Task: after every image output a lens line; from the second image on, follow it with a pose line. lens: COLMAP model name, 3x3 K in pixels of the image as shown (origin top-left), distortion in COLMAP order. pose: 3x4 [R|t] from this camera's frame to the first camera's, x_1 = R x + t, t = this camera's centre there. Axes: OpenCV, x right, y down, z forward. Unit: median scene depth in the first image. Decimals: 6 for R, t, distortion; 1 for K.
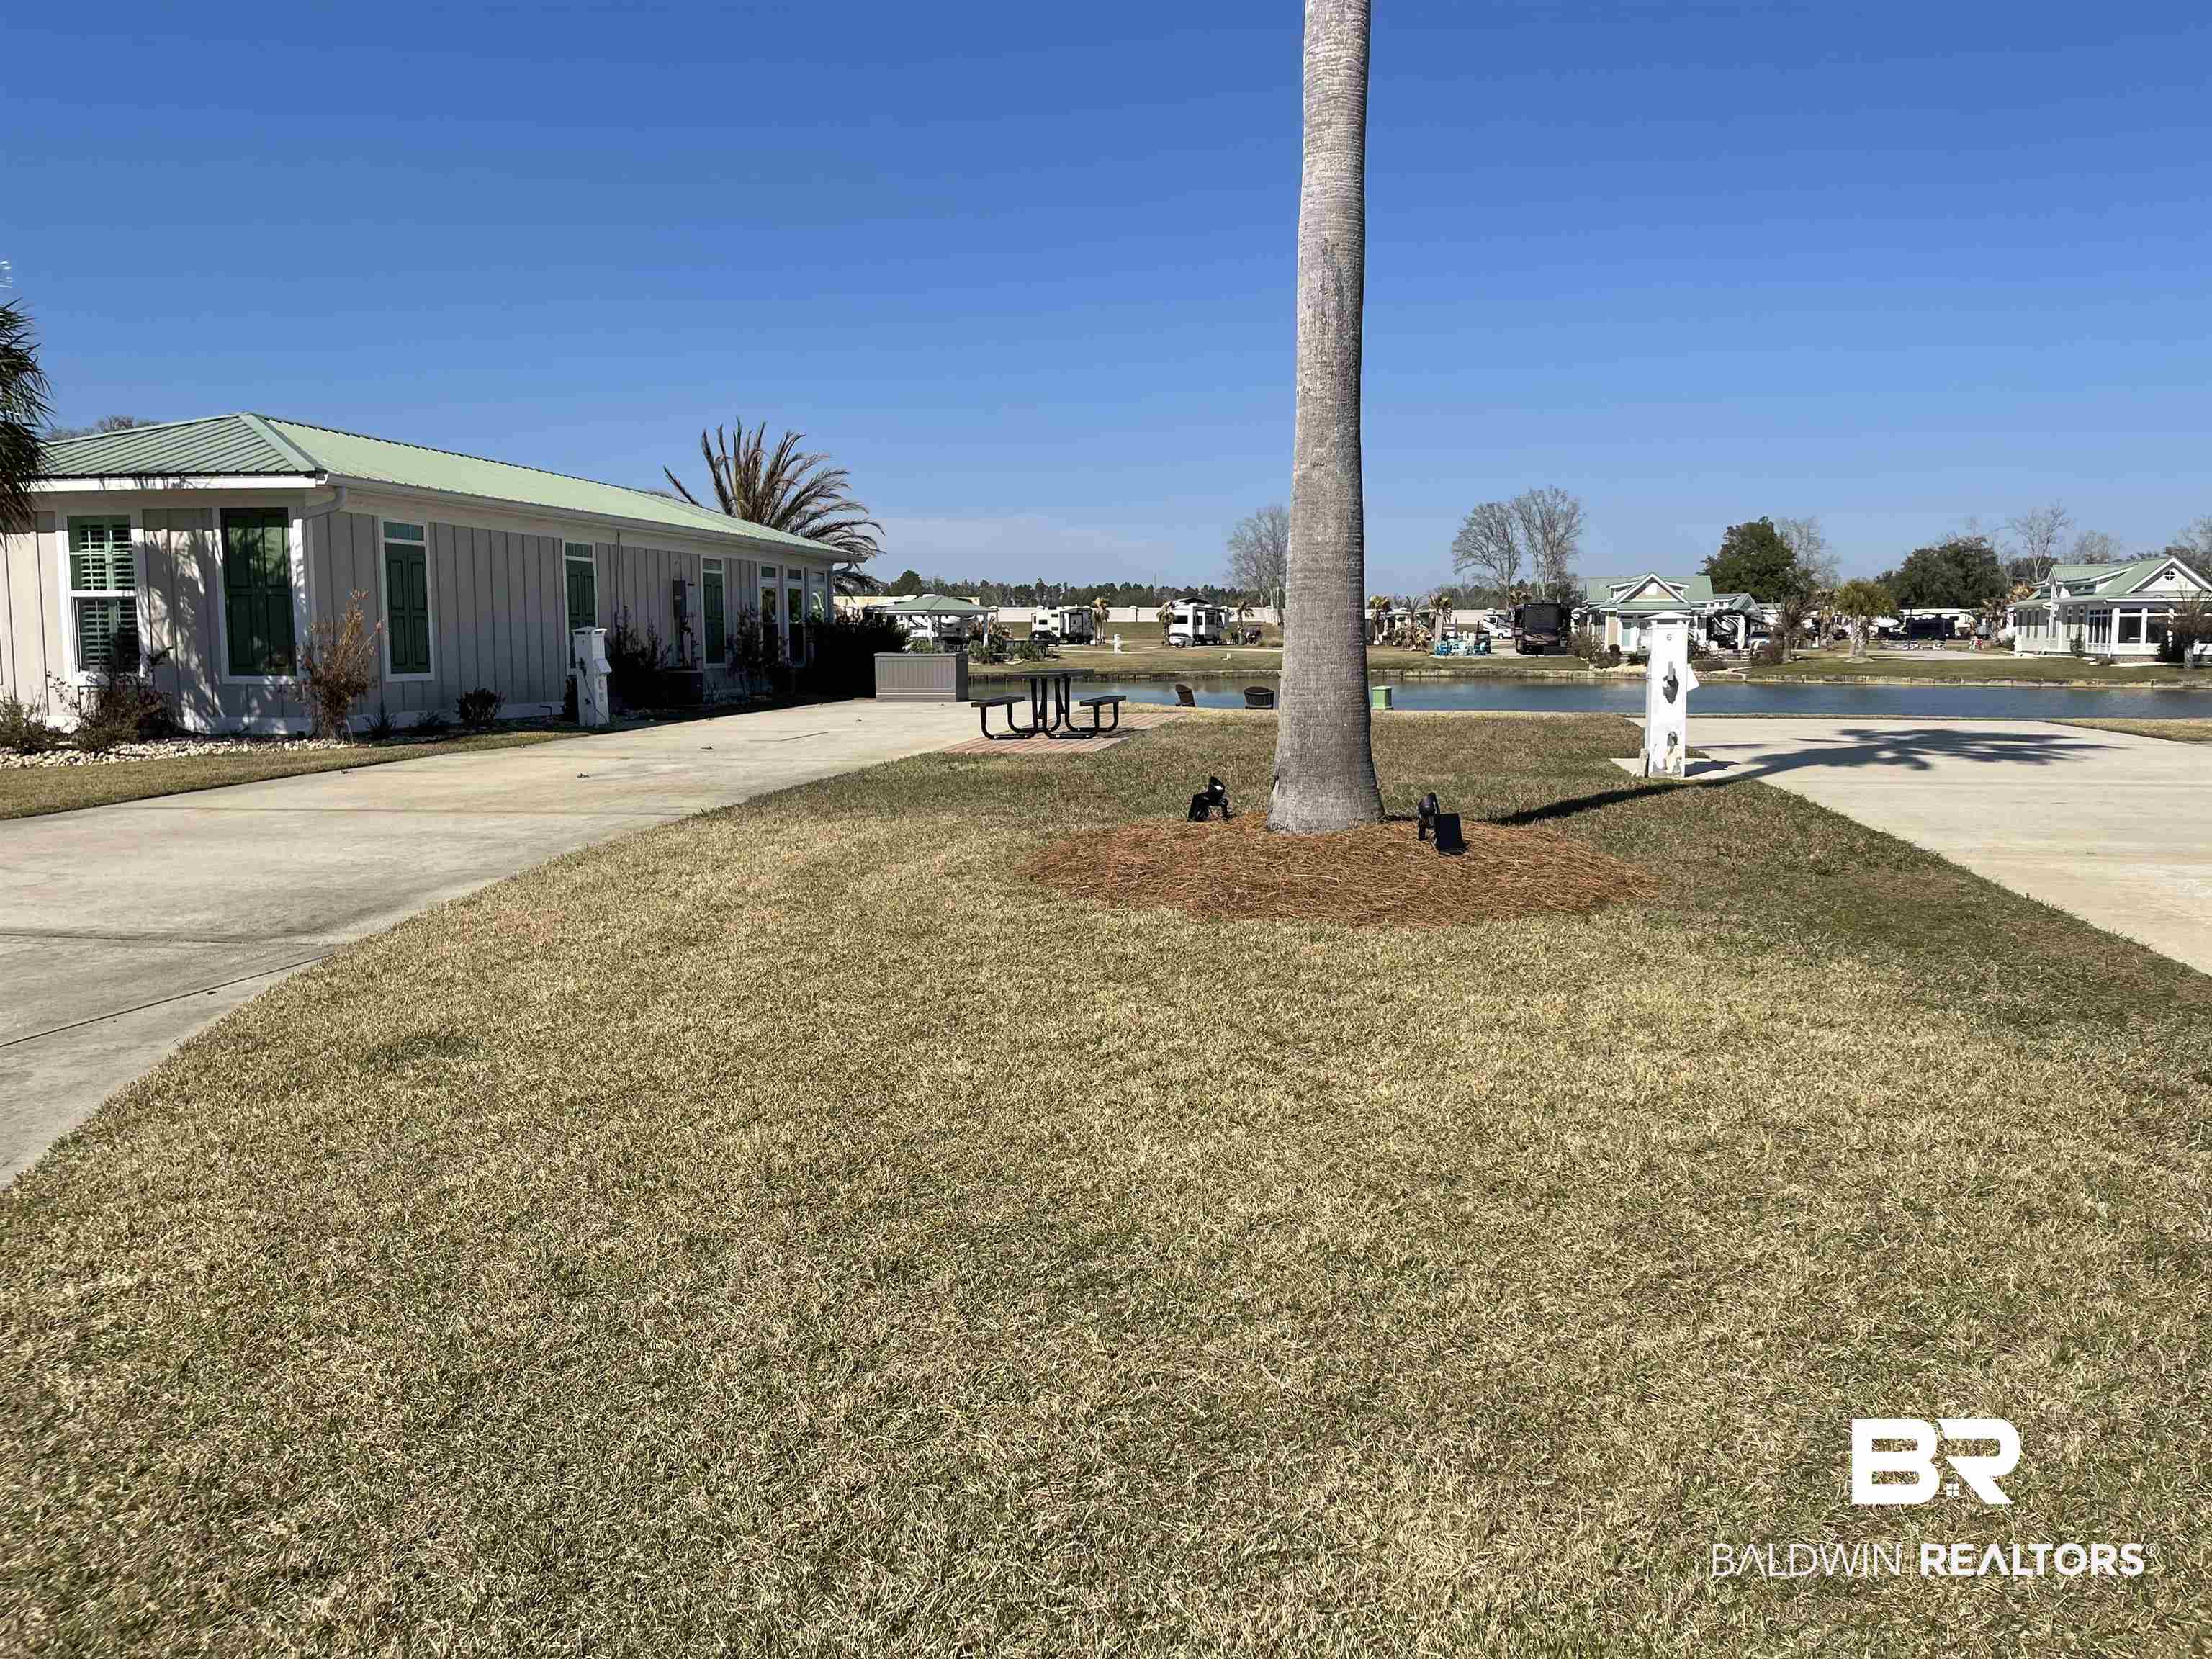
lens RADIAL K [[1669.7, 0, 1099.9], [0, 1669.7, 863.6], [0, 0, 1]] dist [0.078353, -0.126495]
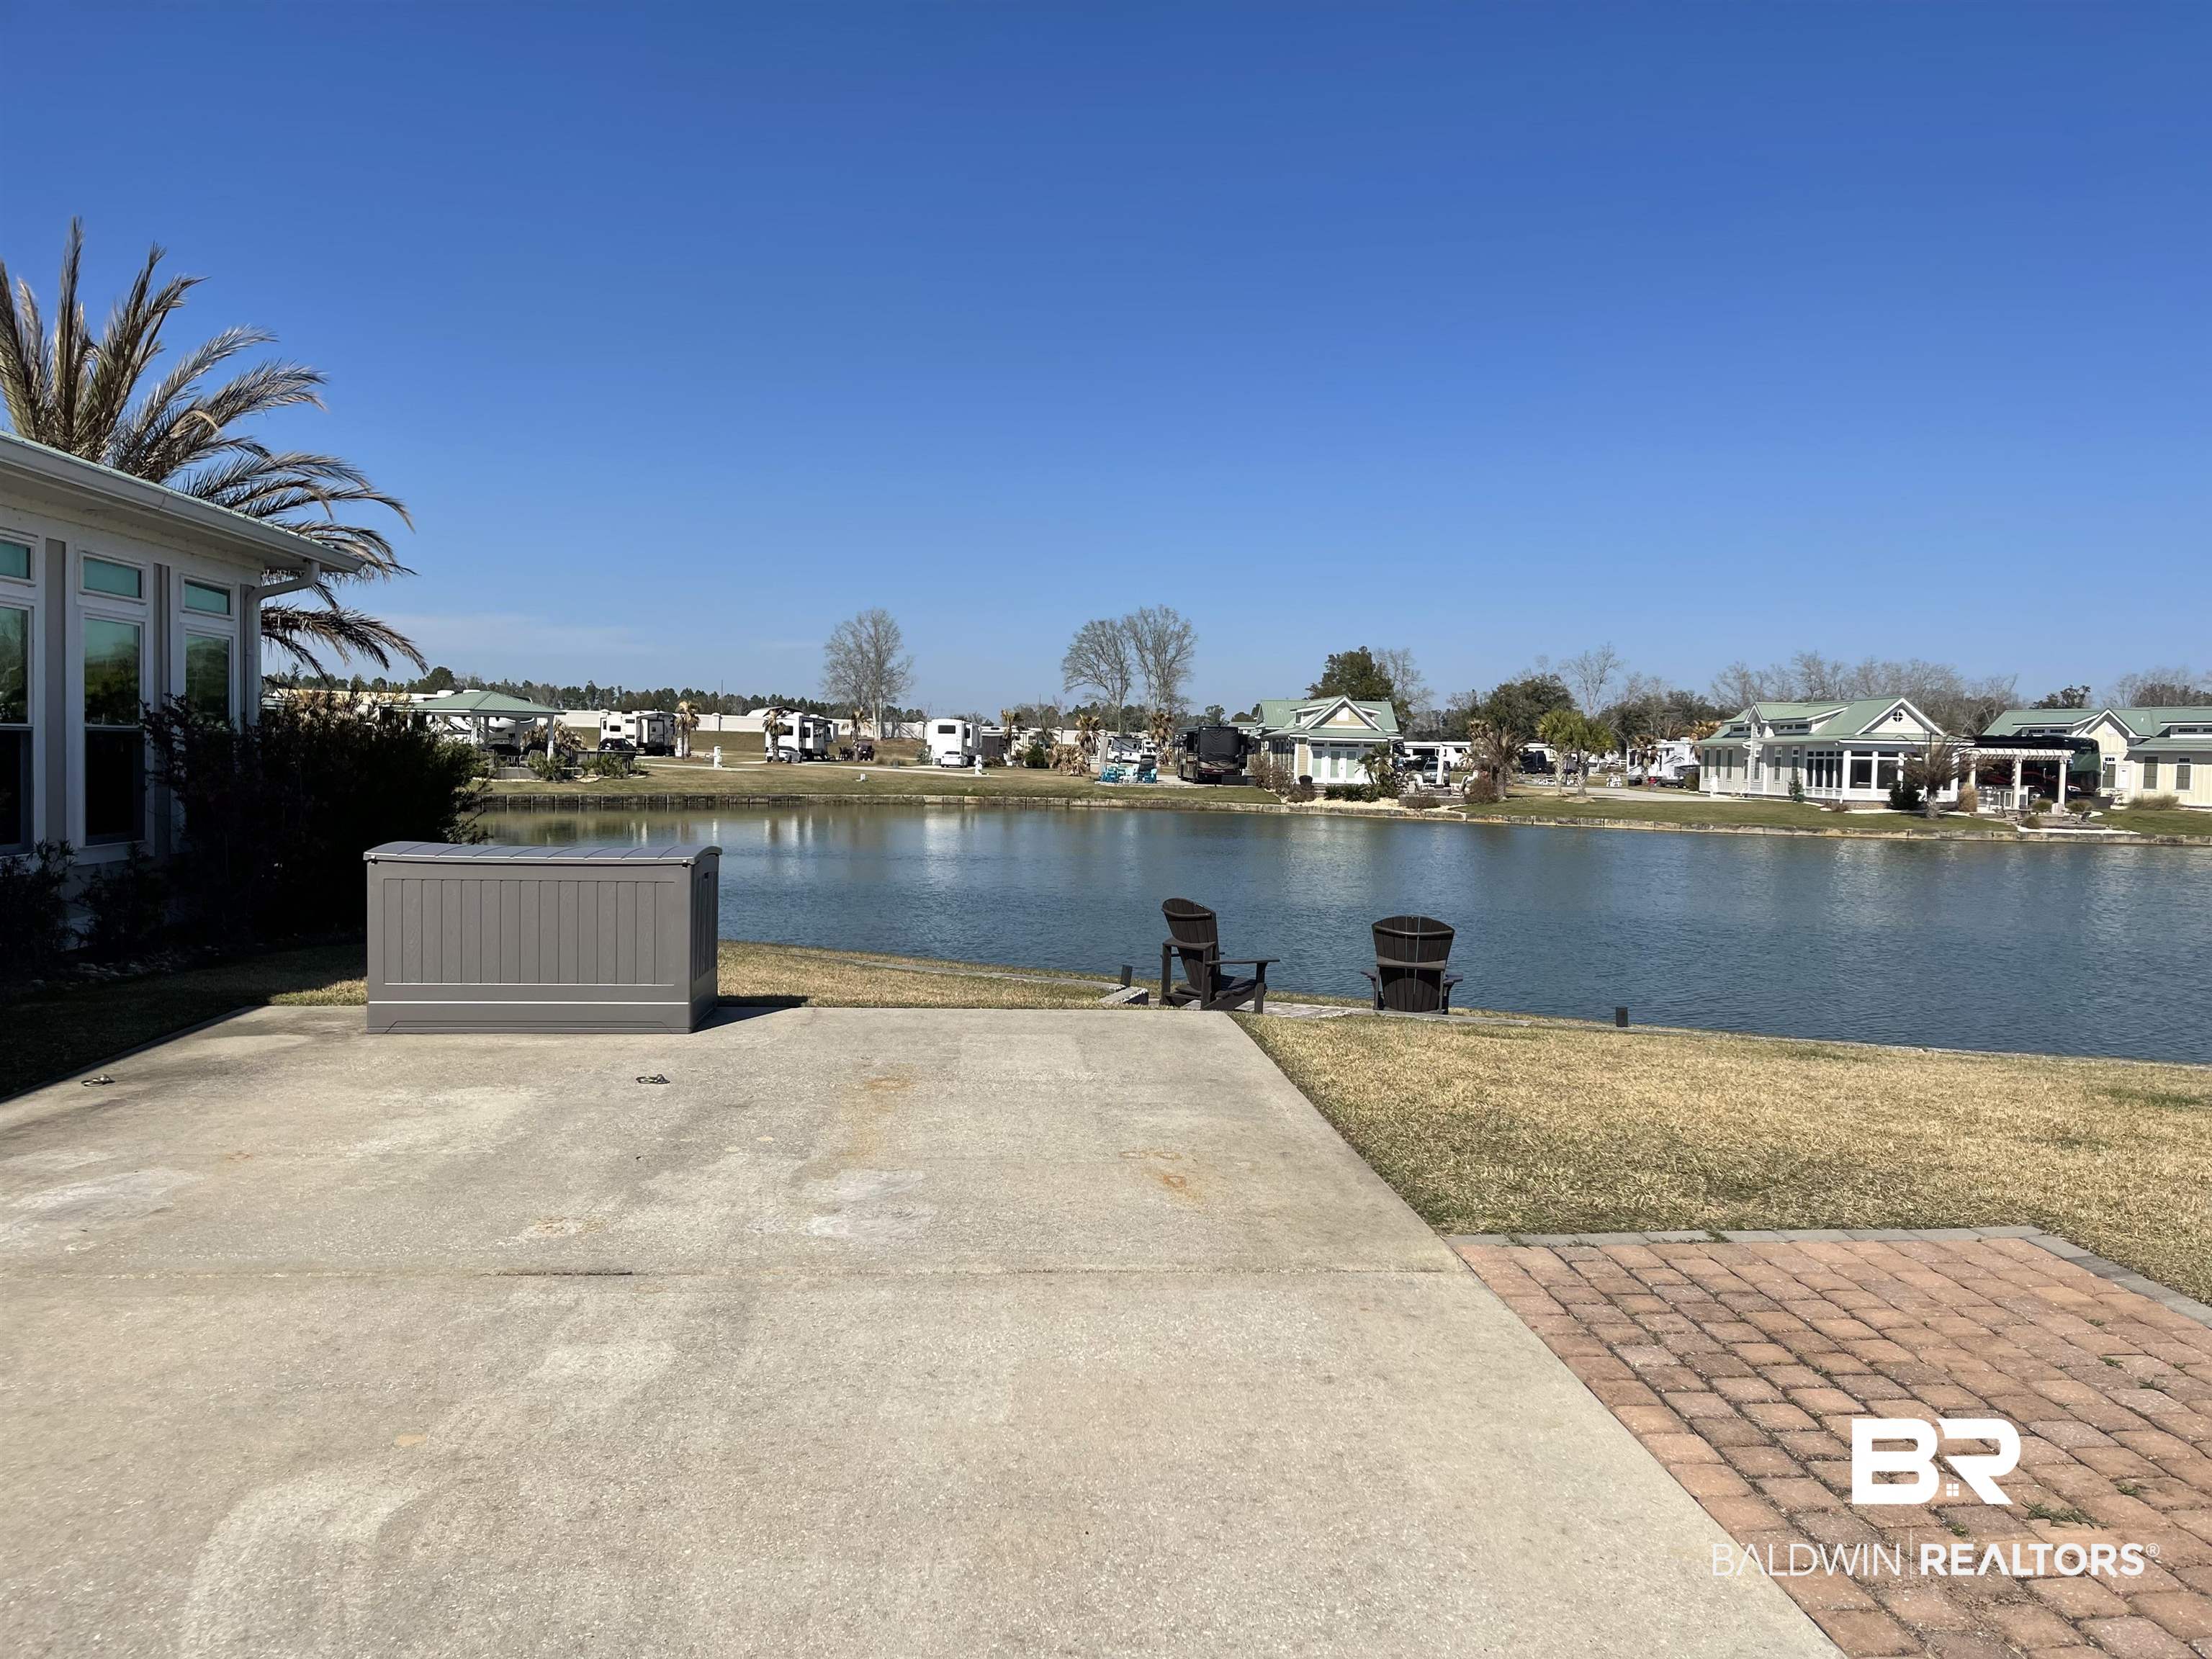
lens RADIAL K [[1685.5, 0, 1106.0], [0, 1685.5, 829.5], [0, 0, 1]] dist [0.085258, -0.112671]
pose [[0.965766, 0.013402, 0.259069, -0.022320], [0.009434, 0.996189, -0.086706, -0.025641], [-0.259244, 0.086181, 0.961959, 0.174441]]
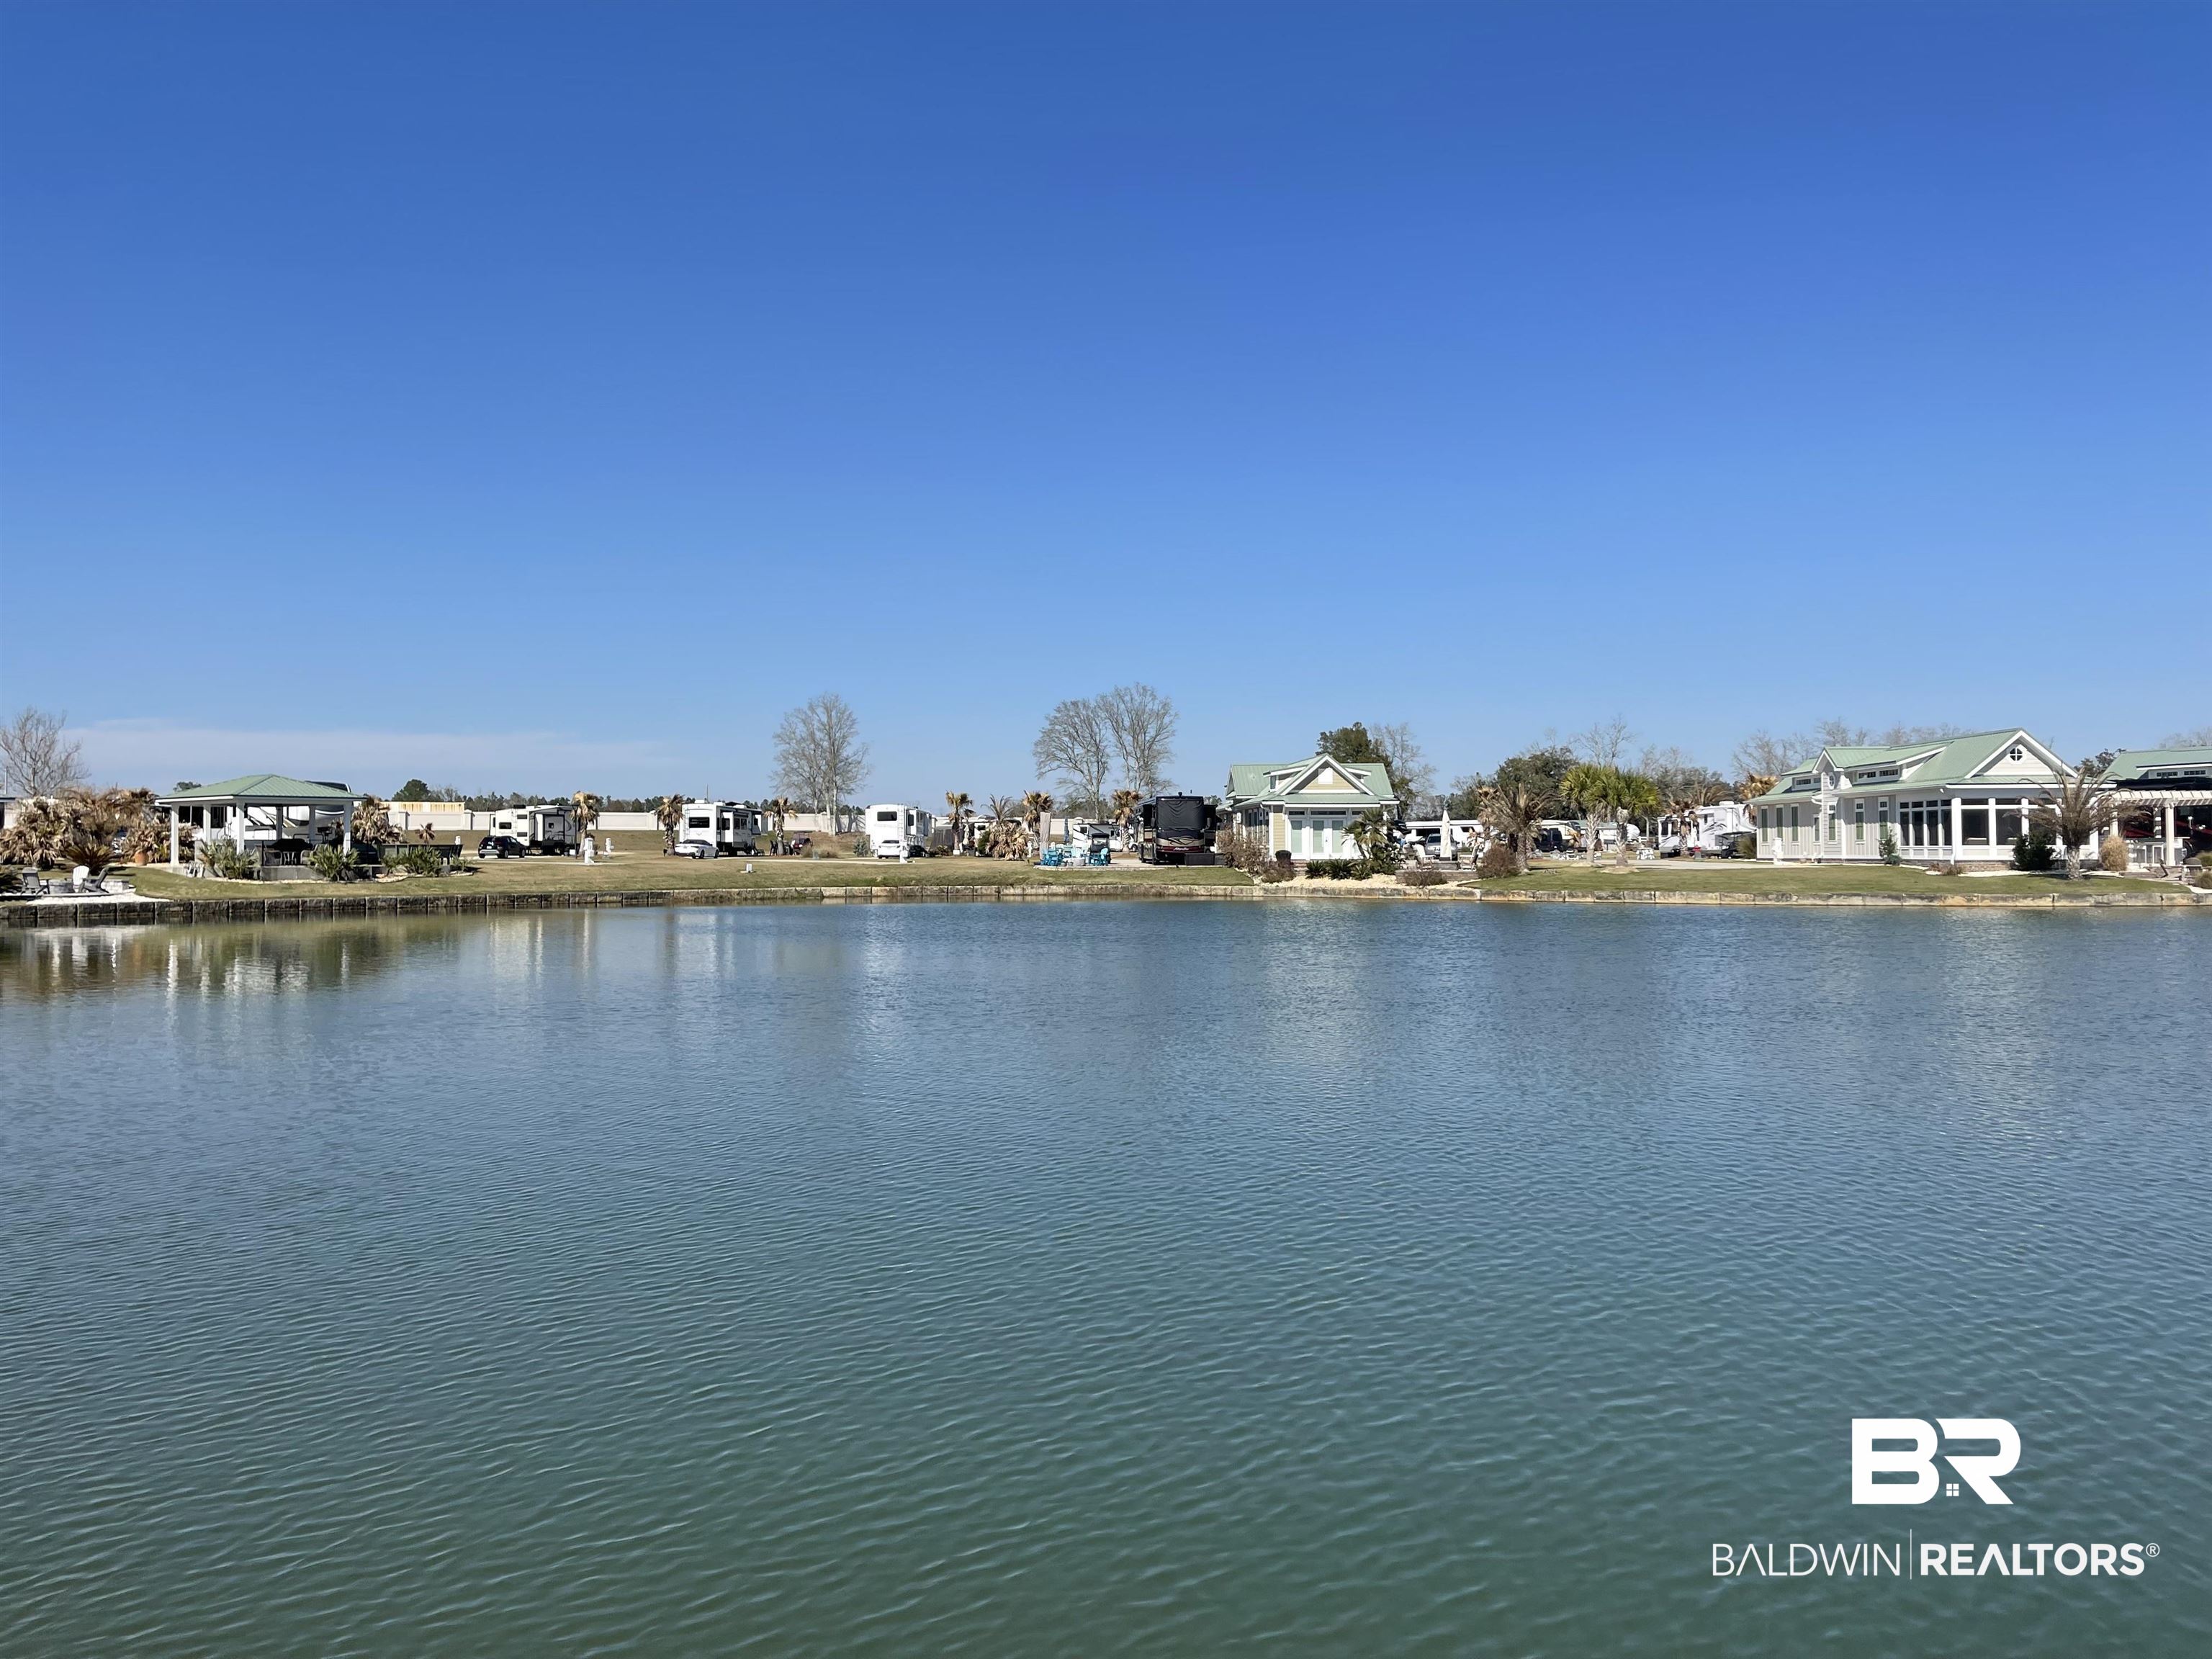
lens RADIAL K [[1680.2, 0, 1081.2], [0, 1680.2, 803.1], [0, 0, 1]] dist [0.077178, -0.073584]
pose [[0.970701, 0.004218, 0.240253, 0.044033], [0.035488, 0.986366, -0.160698, -0.035096], [-0.237655, 0.164515, 0.957316, 0.308235]]
